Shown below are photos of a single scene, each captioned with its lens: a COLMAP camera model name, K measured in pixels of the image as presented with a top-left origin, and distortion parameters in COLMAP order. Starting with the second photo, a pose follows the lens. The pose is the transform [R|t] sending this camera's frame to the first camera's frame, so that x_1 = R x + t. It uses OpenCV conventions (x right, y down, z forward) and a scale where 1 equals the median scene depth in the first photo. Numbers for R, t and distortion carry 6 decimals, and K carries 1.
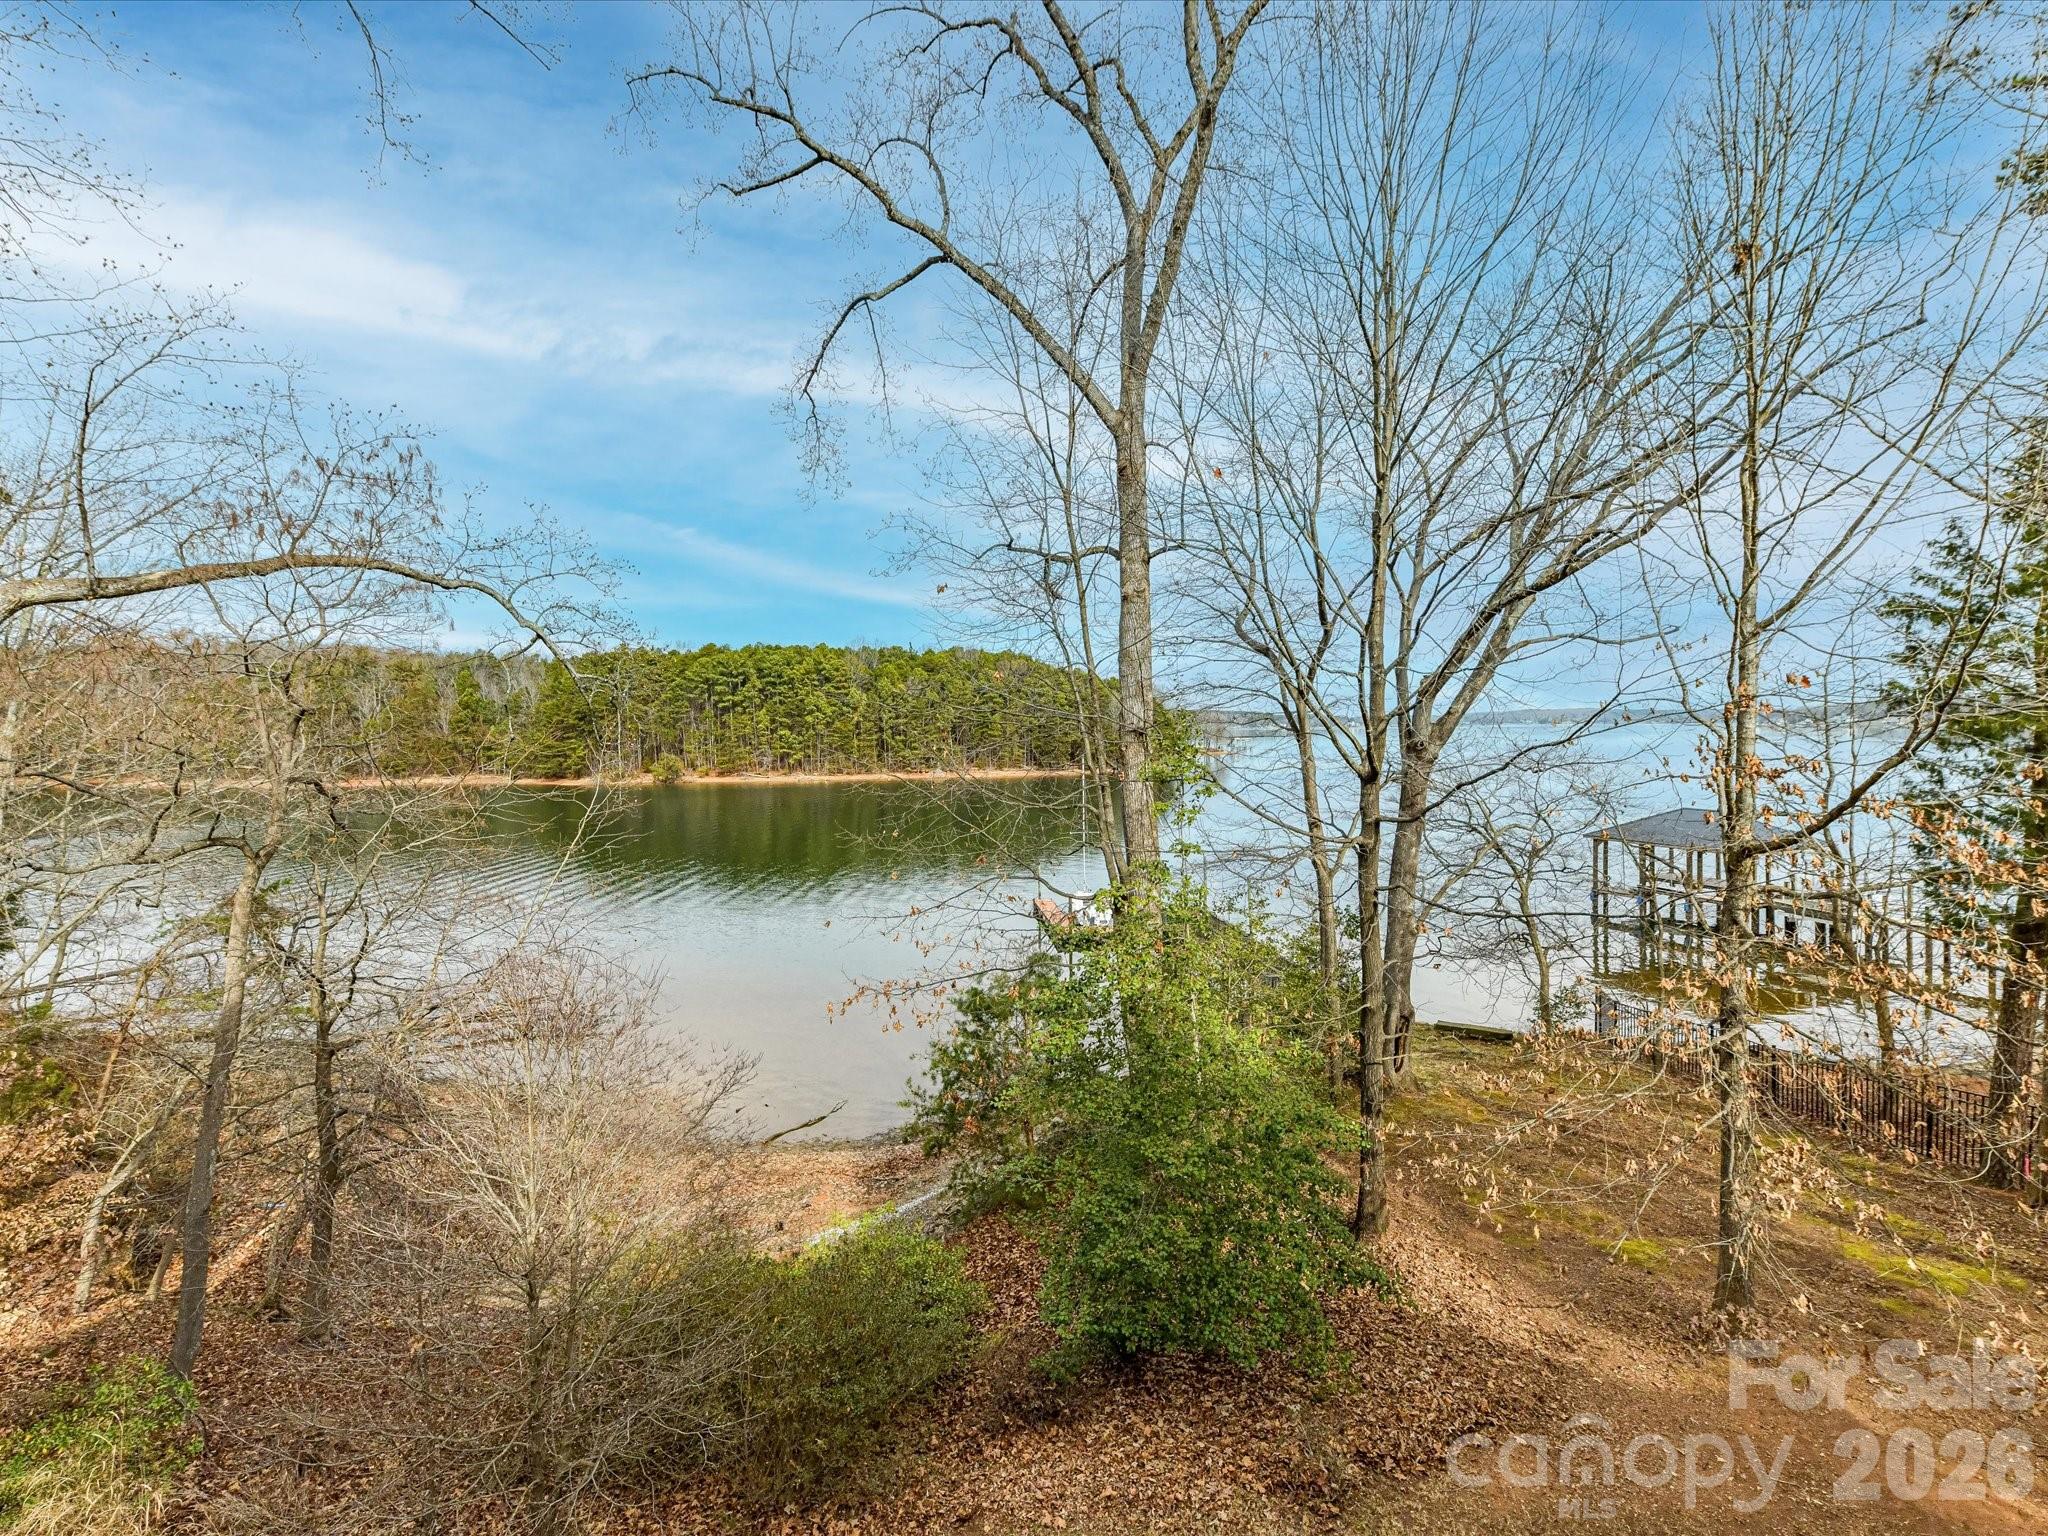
lens RADIAL K [[912.9, 0, 1037.0], [0, 912.9, 743.2], [0, 0, 1]] dist [0.002257, 0.000742]
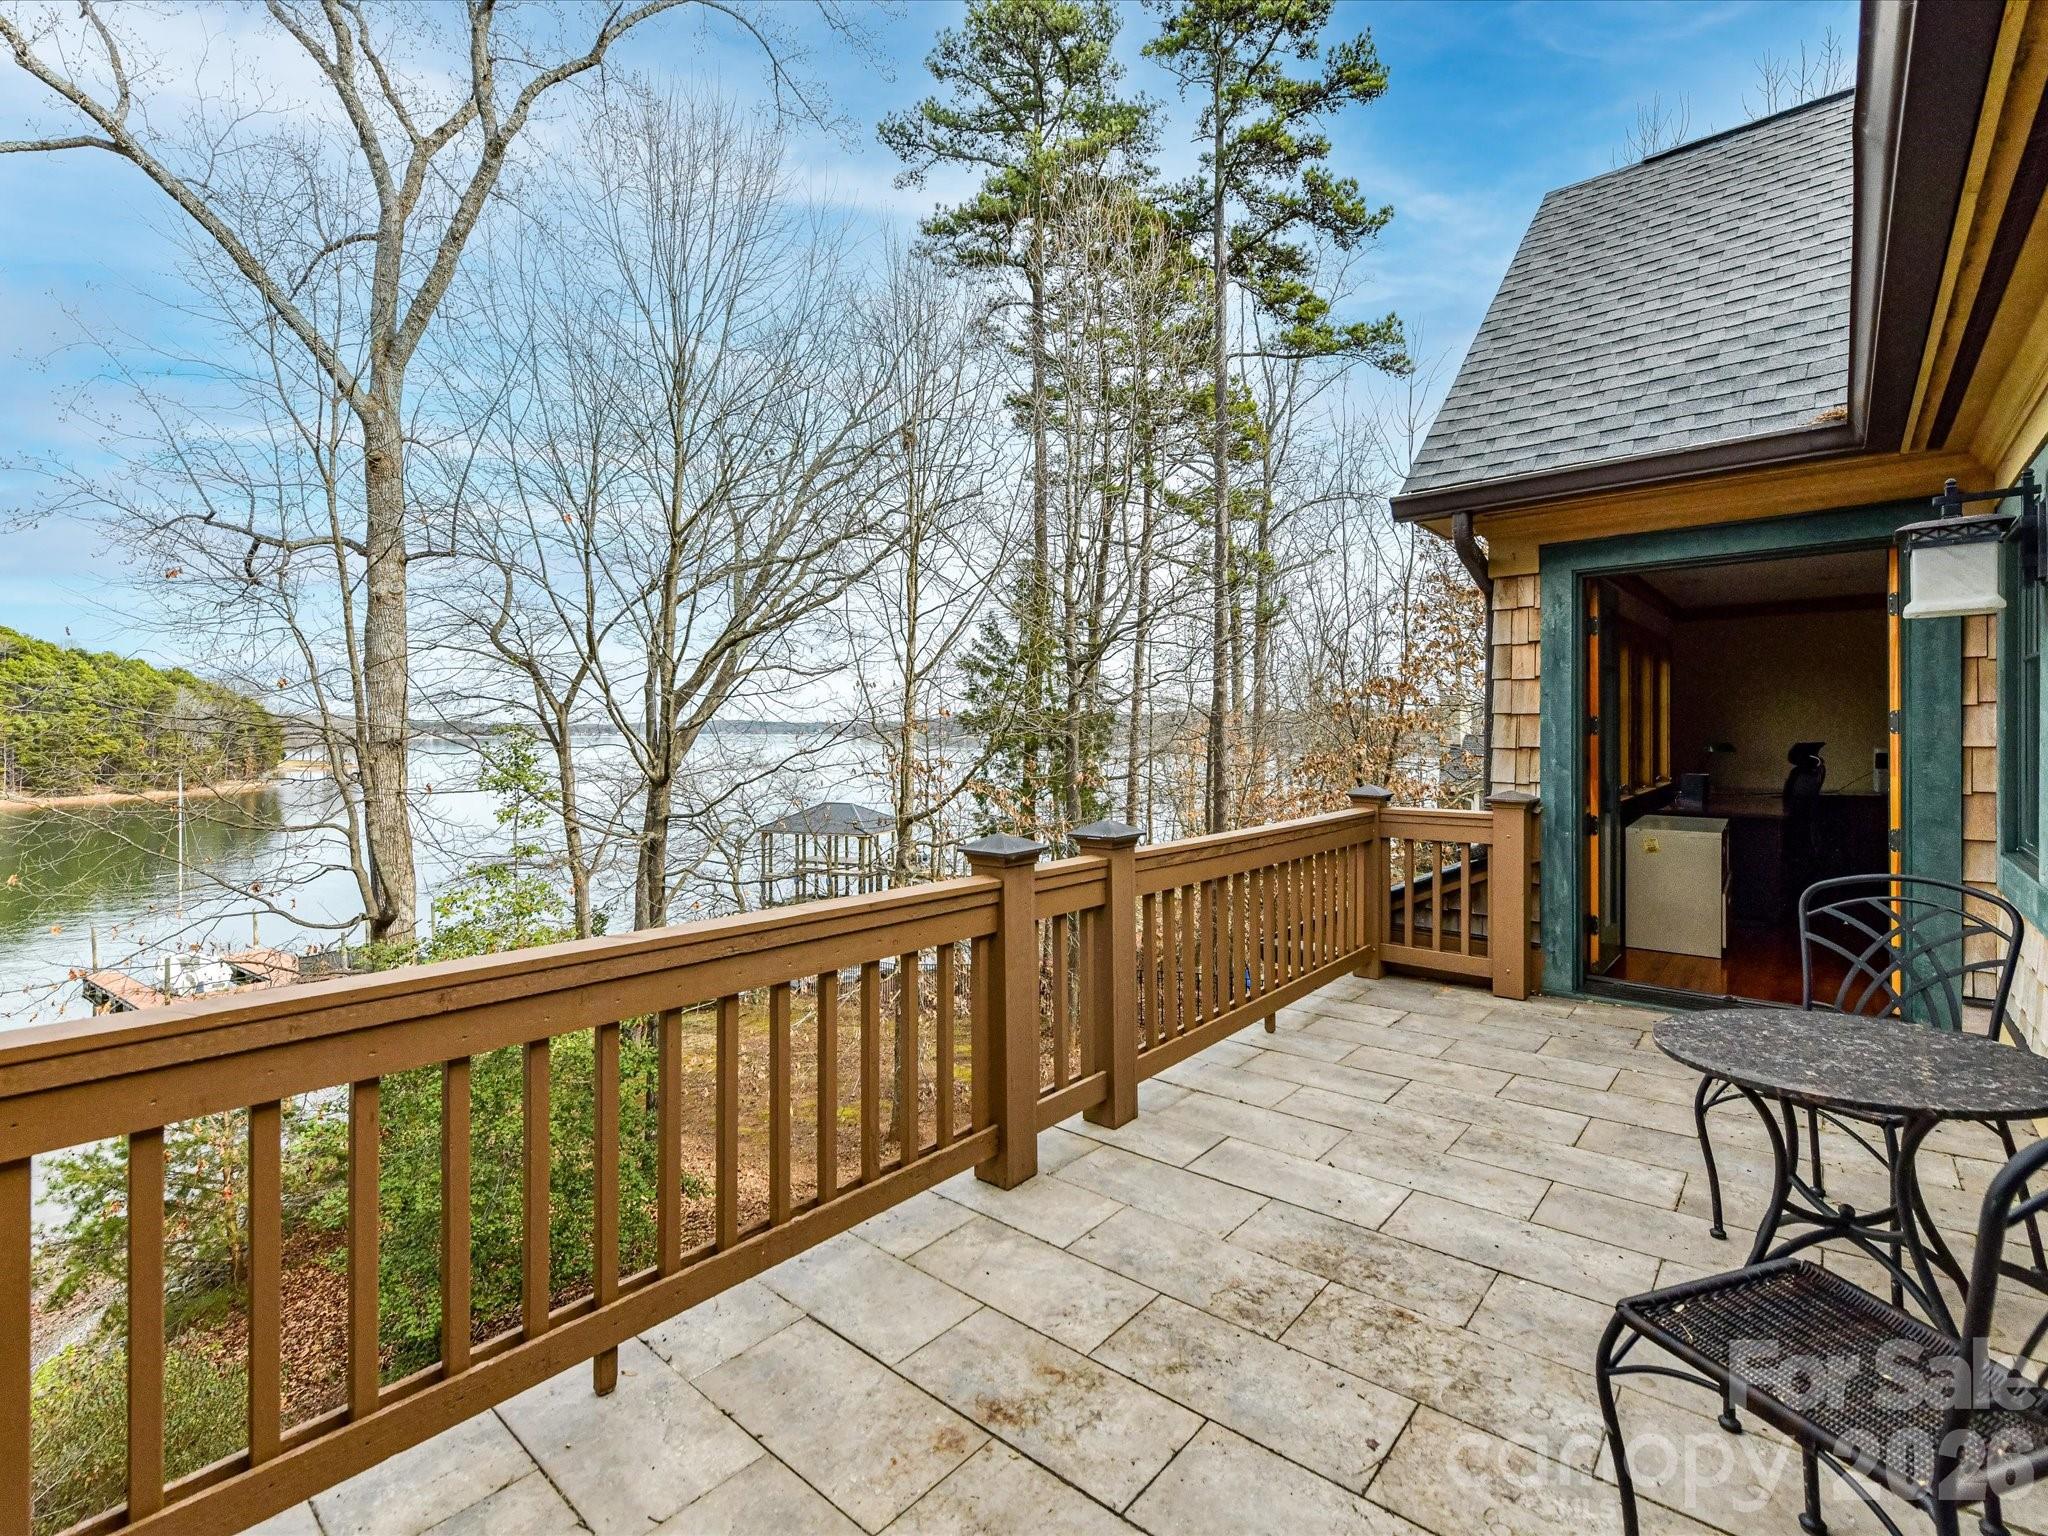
lens RADIAL K [[912.9, 0, 1027.8], [0, 912.9, 754.3], [0, 0, 1]] dist [0.002257, 0.000742]
pose [[0.658813, -0.009620, 0.752246, -0.175340], [0.007300, 0.999953, 0.006394, -0.001536], [-0.752272, 0.001279, 0.658852, -0.116299]]
